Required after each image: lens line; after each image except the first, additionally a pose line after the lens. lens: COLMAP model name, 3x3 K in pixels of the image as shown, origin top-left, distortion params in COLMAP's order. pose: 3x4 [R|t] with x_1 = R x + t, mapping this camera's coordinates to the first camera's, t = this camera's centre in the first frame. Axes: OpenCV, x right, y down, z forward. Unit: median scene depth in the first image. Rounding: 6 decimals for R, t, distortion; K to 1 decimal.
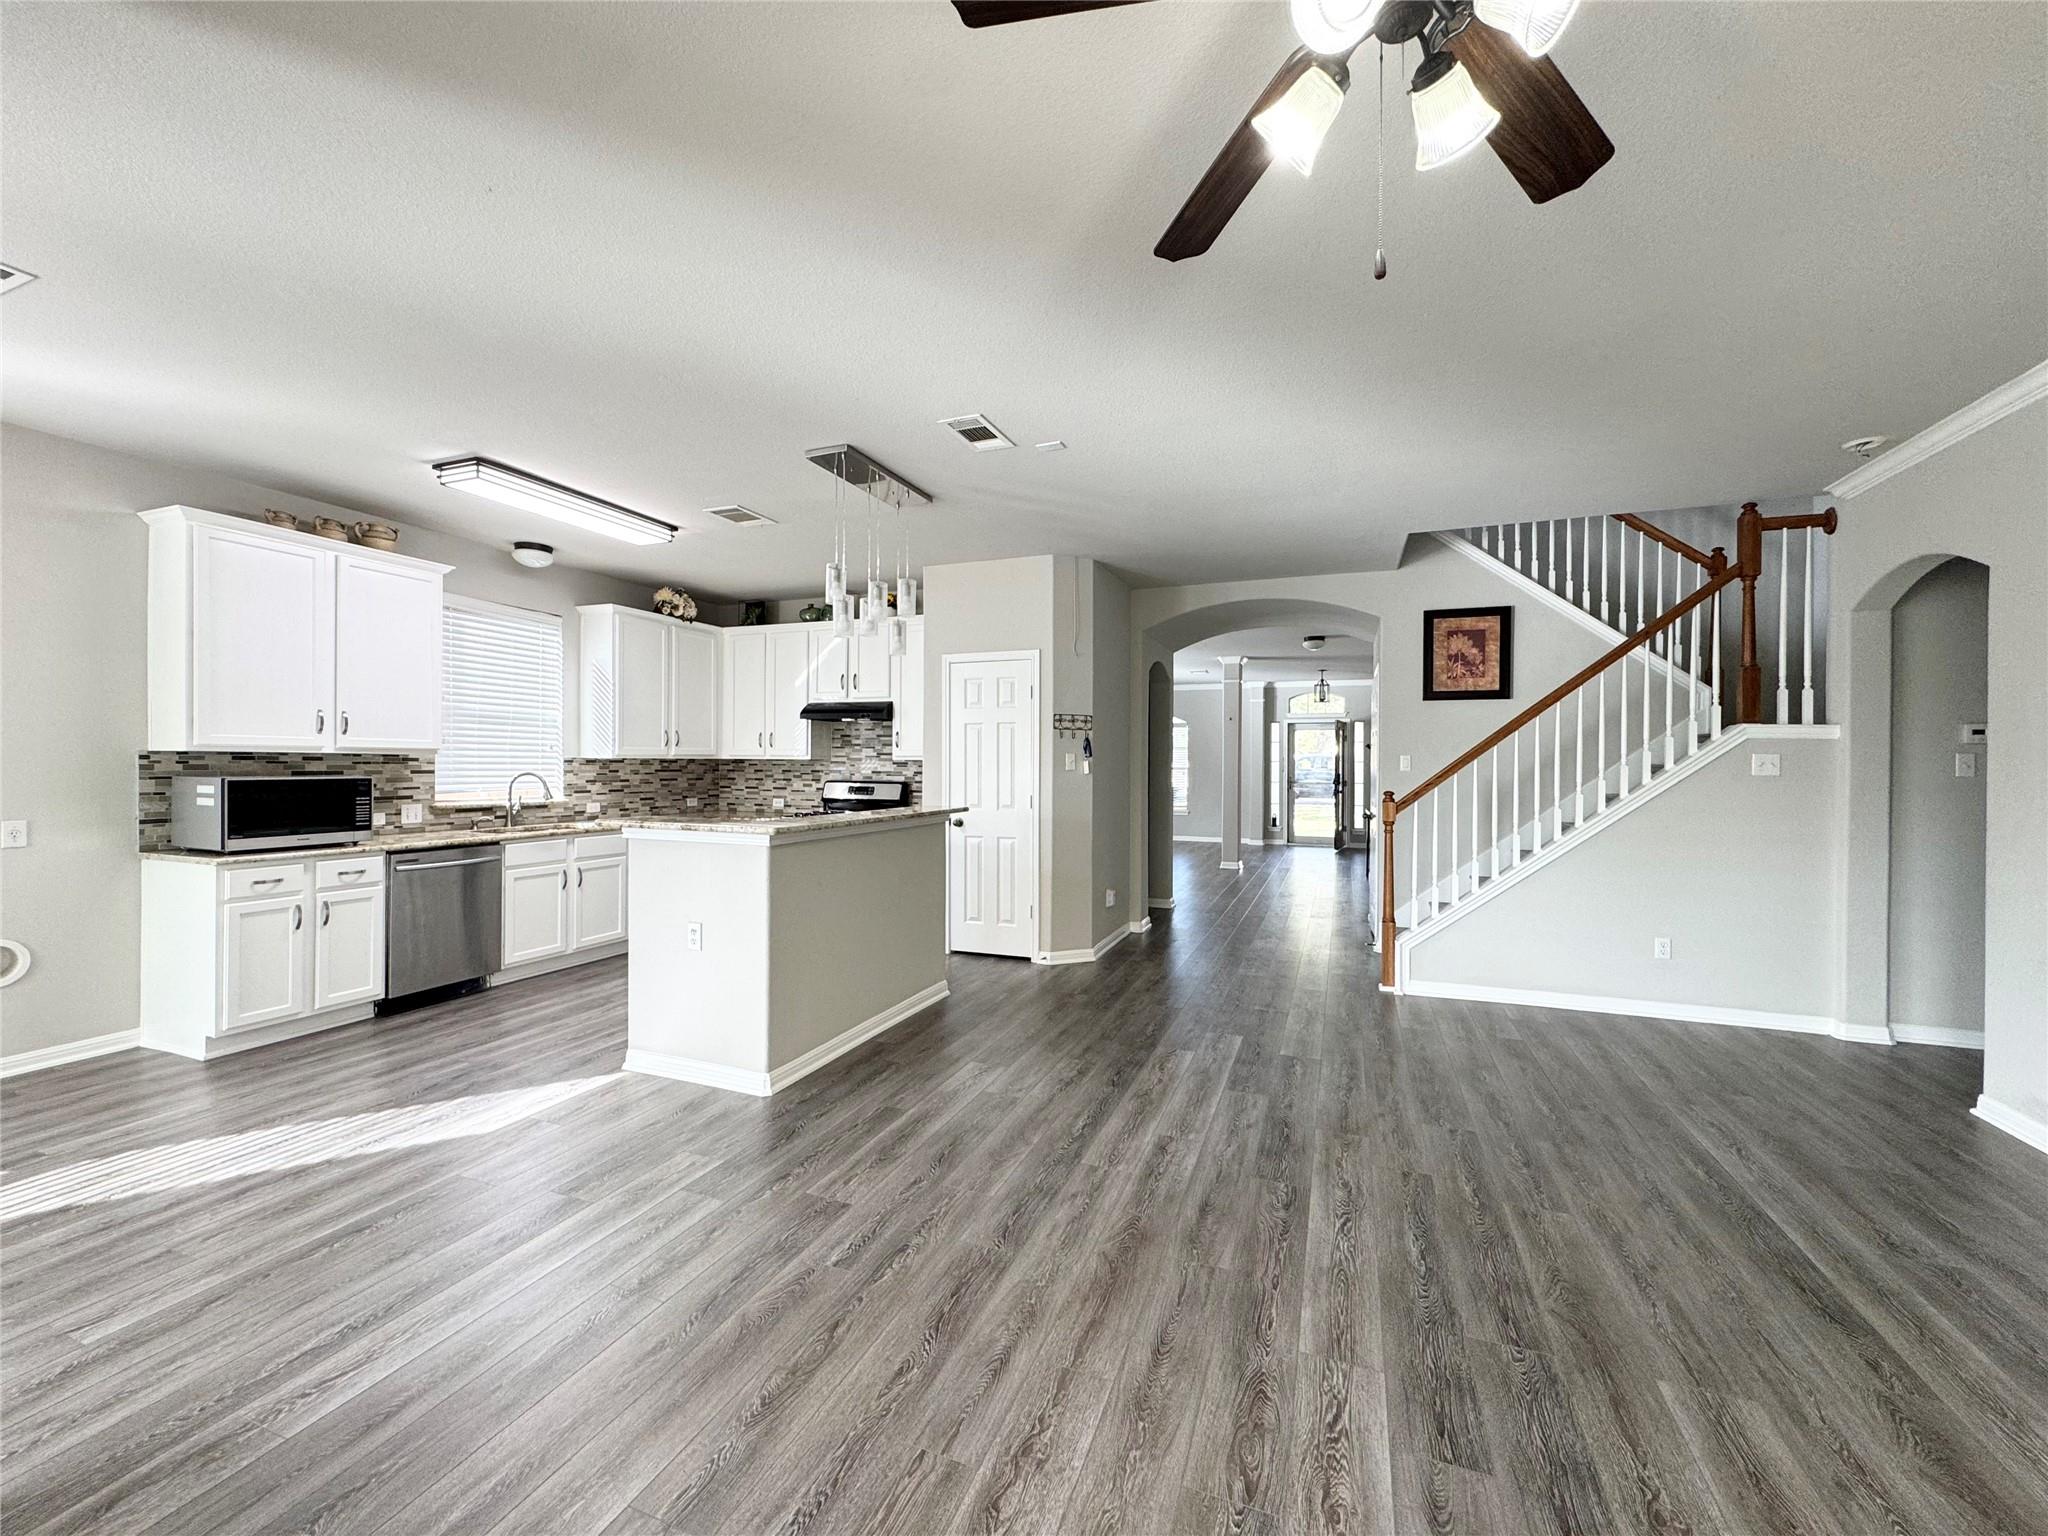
lens RADIAL K [[816.8, 0, 1024.4], [0, 816.8, 766.8], [0, 0, 1]] dist [-0.002344, 0.000002]
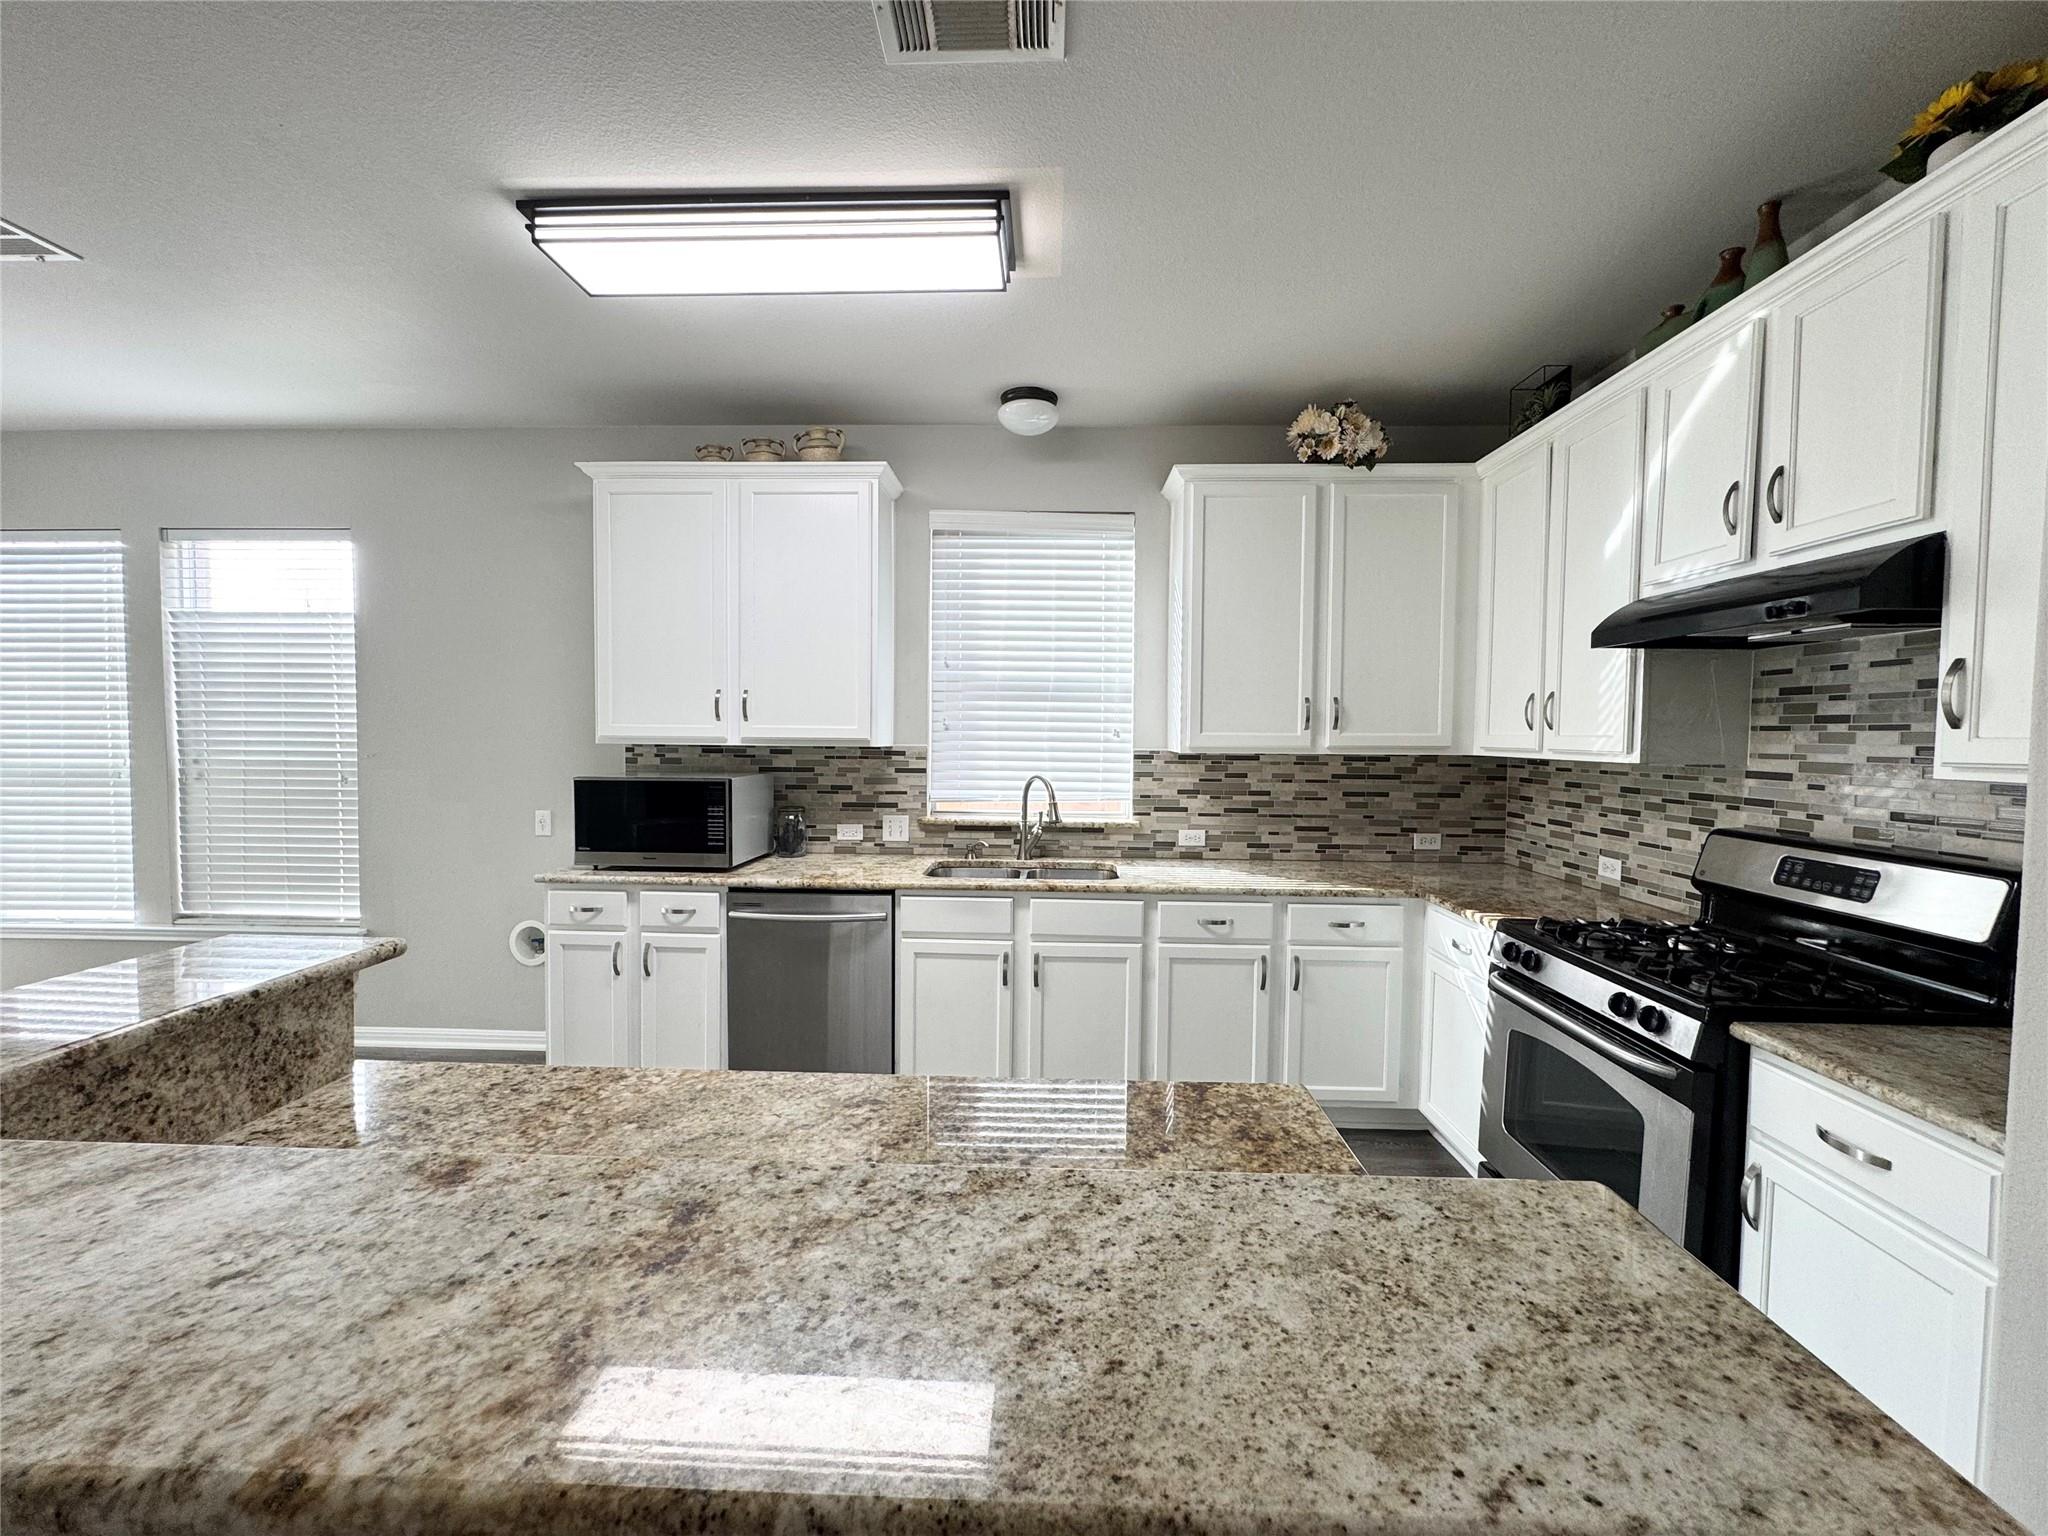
lens RADIAL K [[816.8, 0, 1024.4], [0, 816.8, 766.8], [0, 0, 1]] dist [-0.002344, 0.000002]
pose [[0.328940, 0.035369, -0.943688, -0.025570], [-0.011428, 0.999374, 0.033472, -0.017949], [0.944282, -0.000226, 0.329138, 0.697253]]
